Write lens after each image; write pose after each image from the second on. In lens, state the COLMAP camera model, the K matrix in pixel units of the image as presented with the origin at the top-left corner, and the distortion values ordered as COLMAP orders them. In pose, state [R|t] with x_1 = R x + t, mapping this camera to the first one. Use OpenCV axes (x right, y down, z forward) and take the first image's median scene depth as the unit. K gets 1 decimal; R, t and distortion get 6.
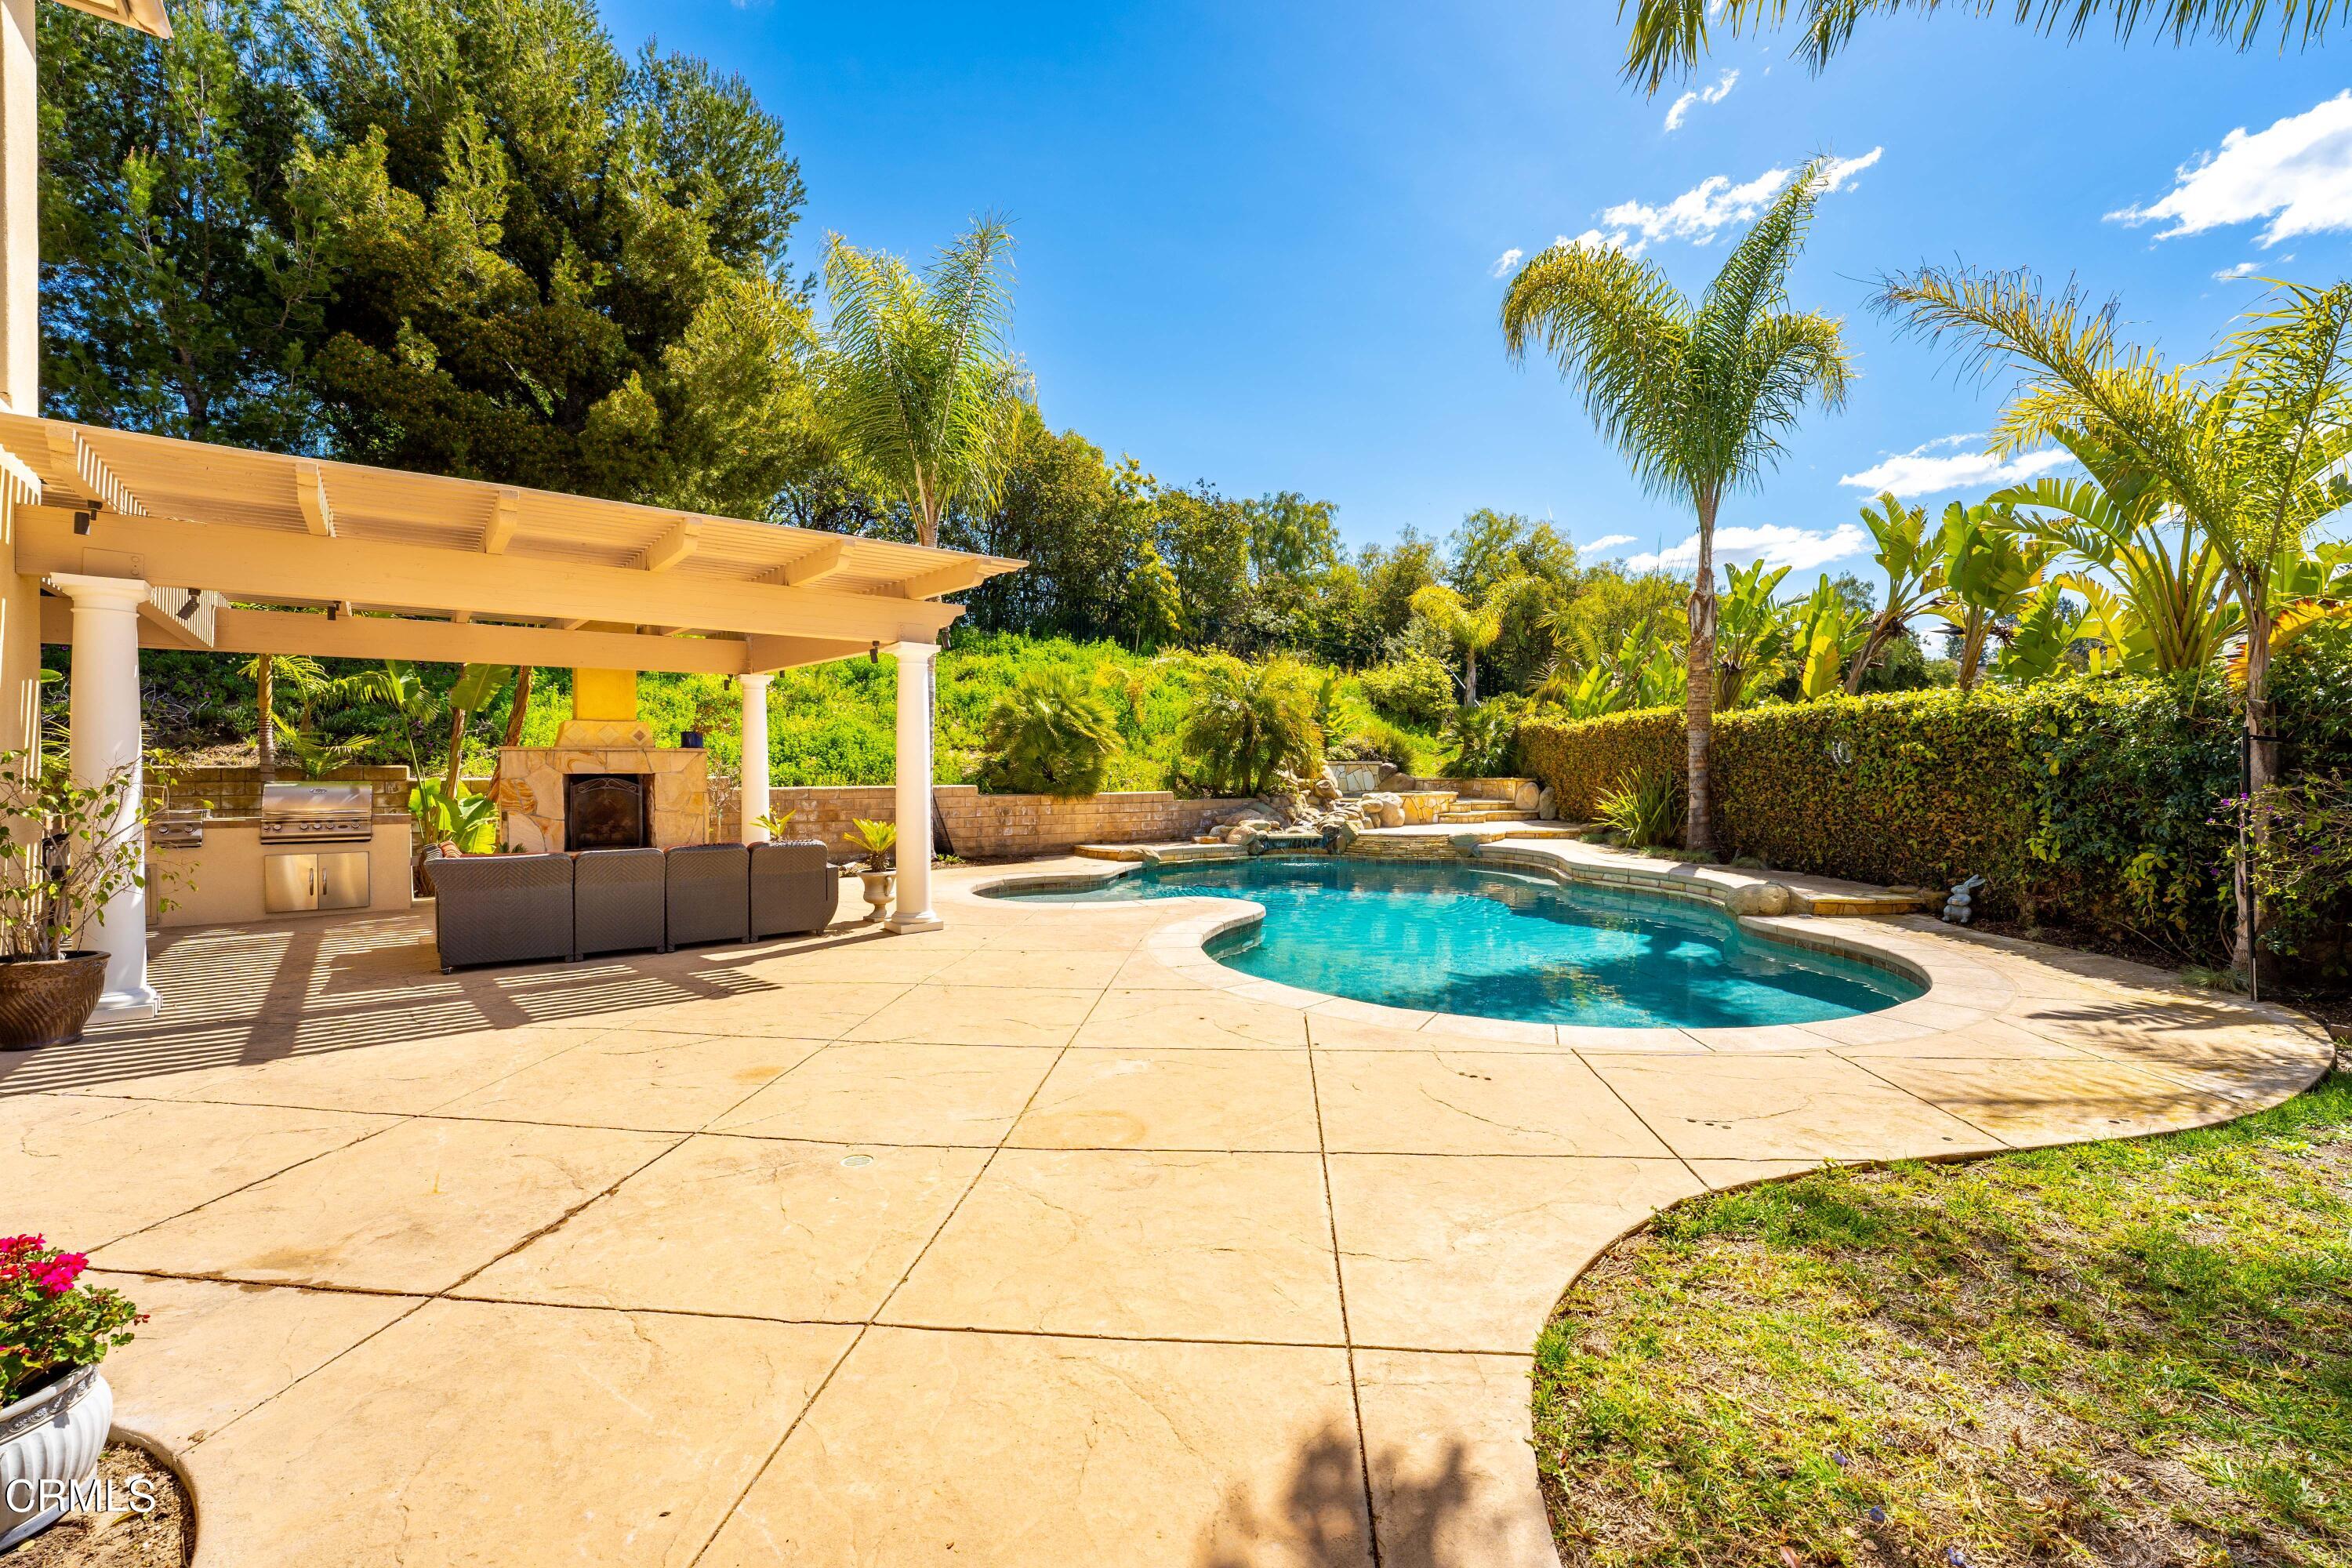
lens RADIAL K [[981.5, 0, 1172.2], [0, 981.5, 775.5], [0, 0, 1]] dist [-0.015988, 0.000159]
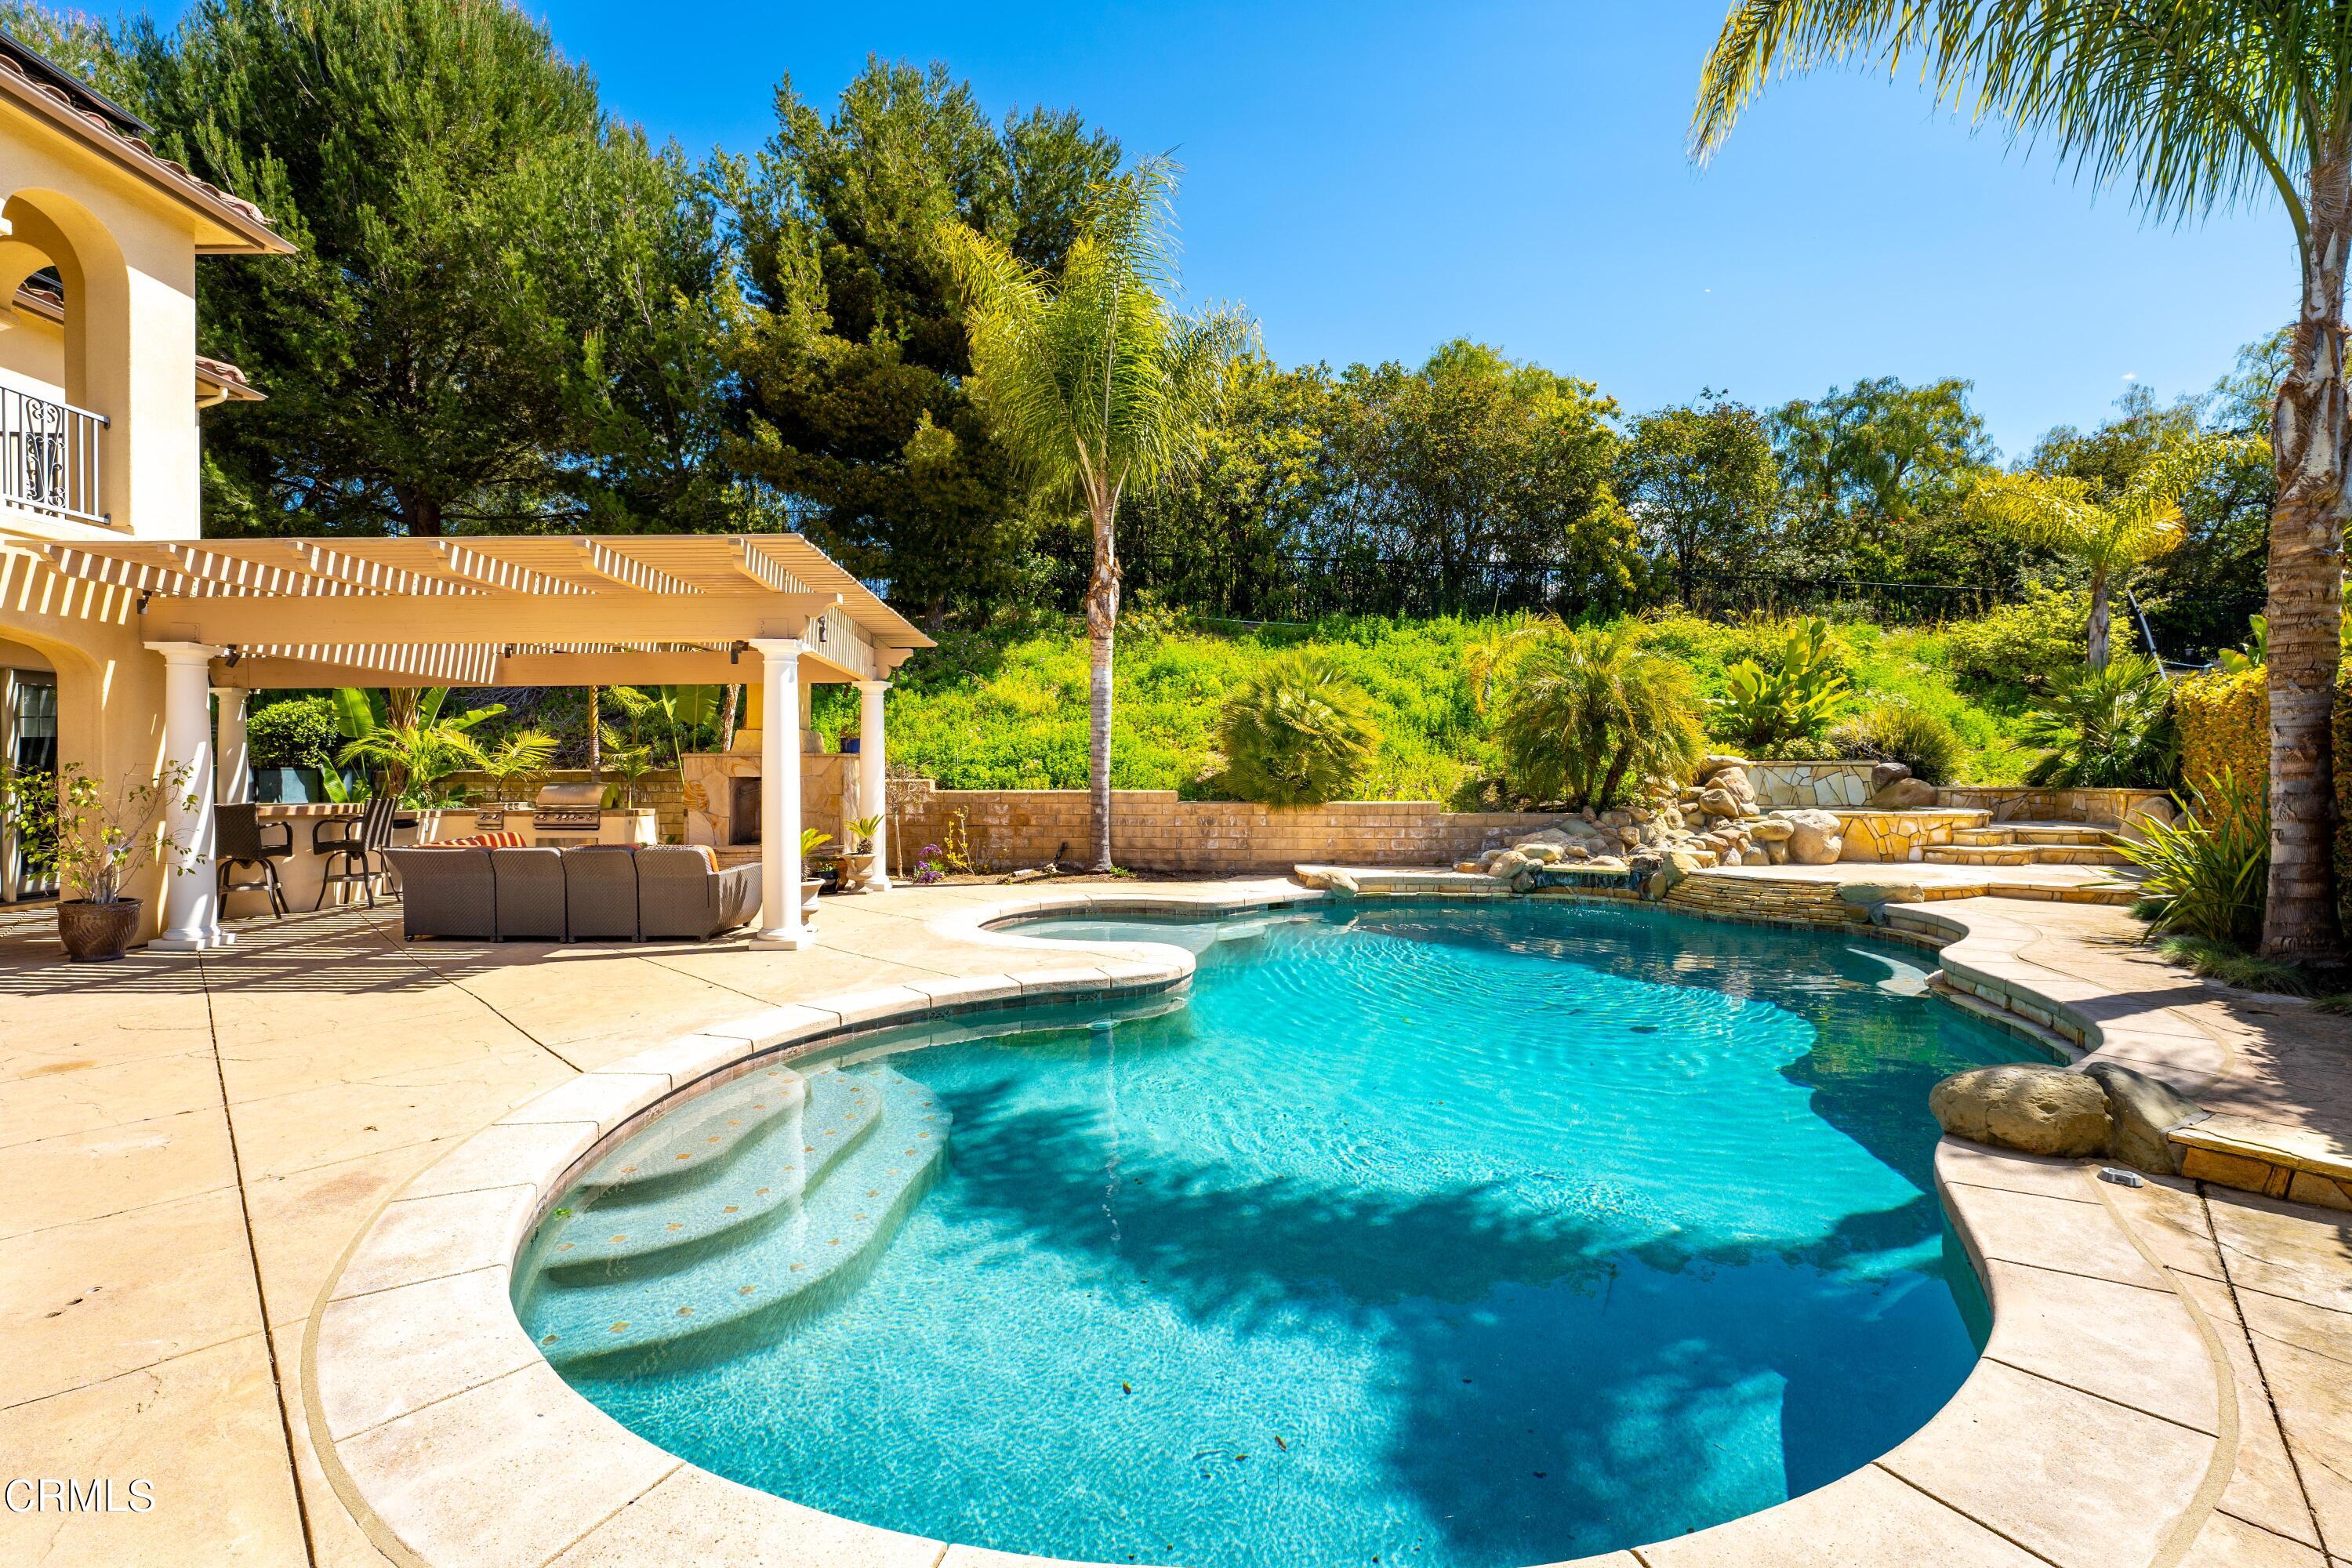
lens RADIAL K [[995.3, 0, 1171.3], [0, 995.3, 786.0], [0, 0, 1]] dist [-0.020284, 0.001433]
pose [[0.784302, 0.009820, -0.620301, 0.329445], [-0.003793, 0.999932, 0.011034, -0.004150], [0.620367, -0.006301, 0.784286, 0.267050]]
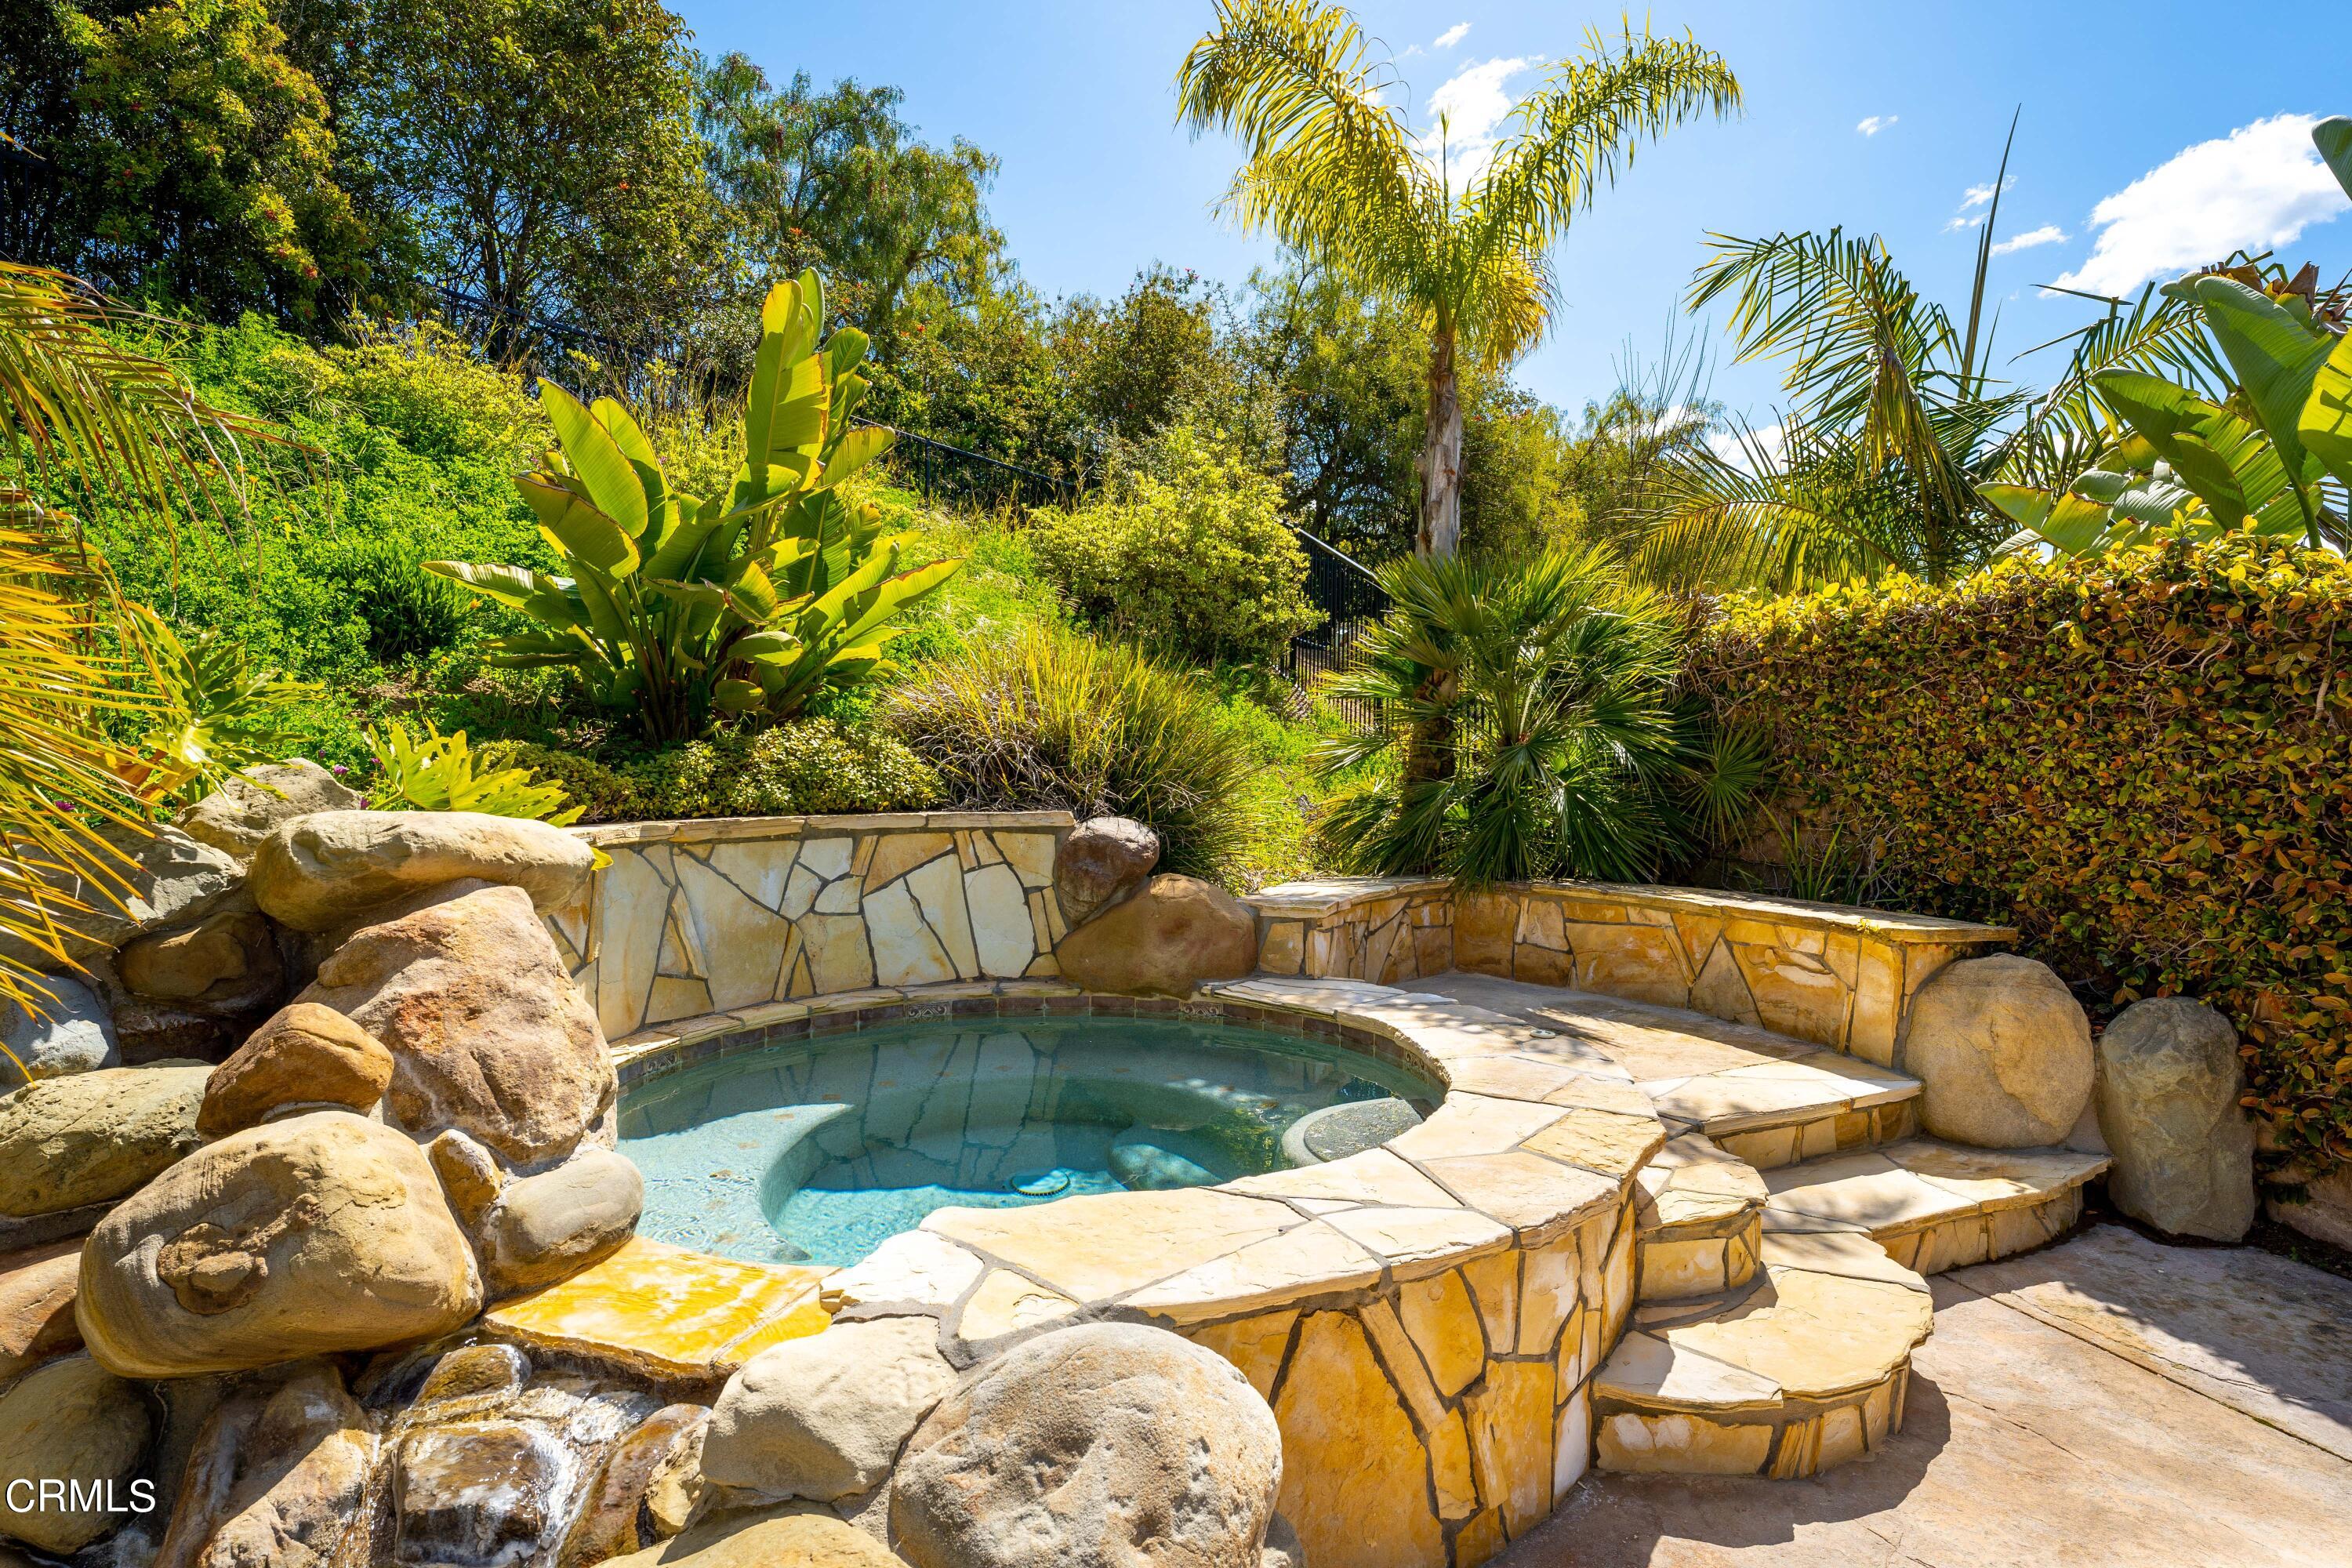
lens RADIAL K [[1172.2, 0, 1175.3], [0, 1172.2, 784.6], [0, 0, 1]] dist [-0.002503, 0.000087]
pose [[0.965660, -0.005854, 0.259743, 0.232443], [0.004305, 0.999969, 0.006535, -0.026742], [-0.259773, -0.005193, 0.965656, 1.039922]]
